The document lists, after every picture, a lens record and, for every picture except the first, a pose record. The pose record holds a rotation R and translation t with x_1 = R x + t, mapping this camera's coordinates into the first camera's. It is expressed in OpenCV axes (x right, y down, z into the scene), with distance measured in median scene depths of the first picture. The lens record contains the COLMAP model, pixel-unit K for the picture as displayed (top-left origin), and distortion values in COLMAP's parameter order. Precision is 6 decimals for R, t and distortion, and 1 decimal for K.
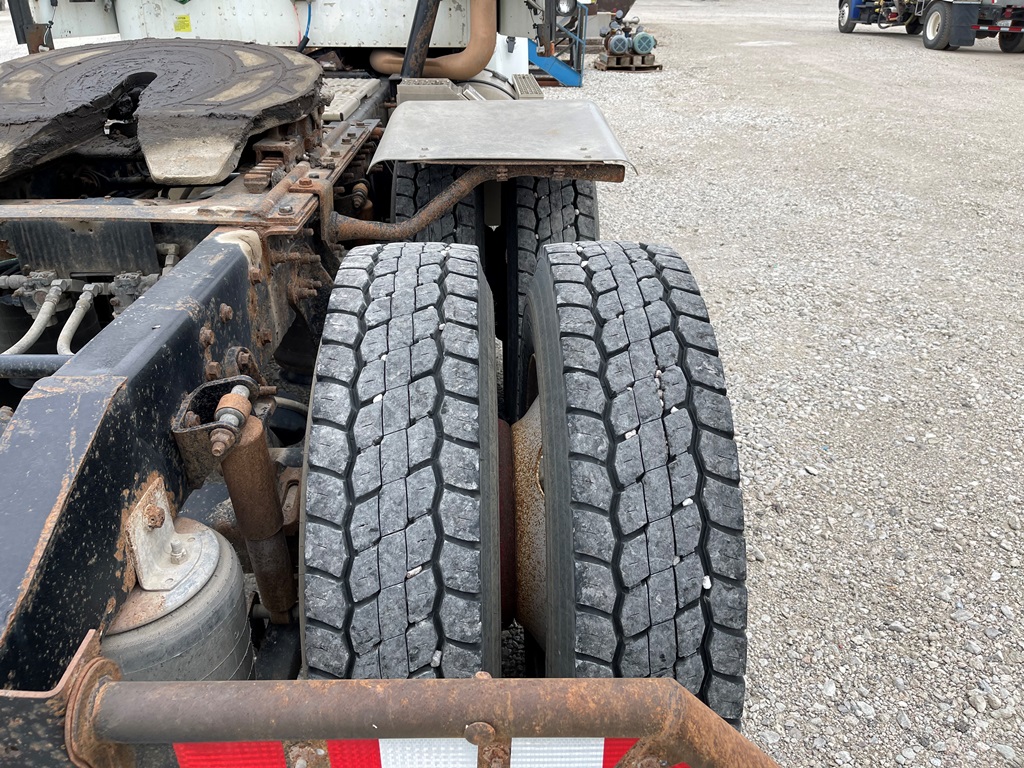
lens RADIAL K [[778.8, 0, 512.0], [0, 778.8, 384.0], [0, 0, 1]] dist [0.040856, -0.011051]
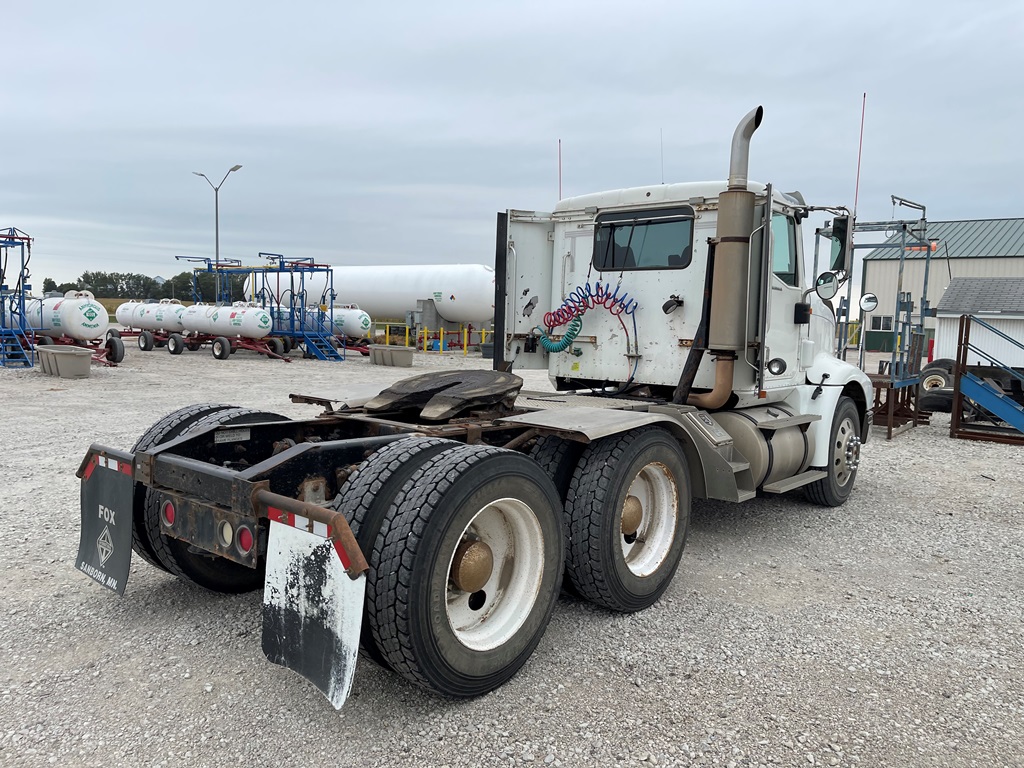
lens RADIAL K [[778.8, 0, 512.0], [0, 778.8, 384.0], [0, 0, 1]] dist [0.040856, -0.011051]
pose [[0.745221, 0.069119, -0.663225, 0.840570], [-0.330299, 0.902285, -0.277101, 0.146485], [0.579265, 0.425564, 0.695232, -0.375226]]
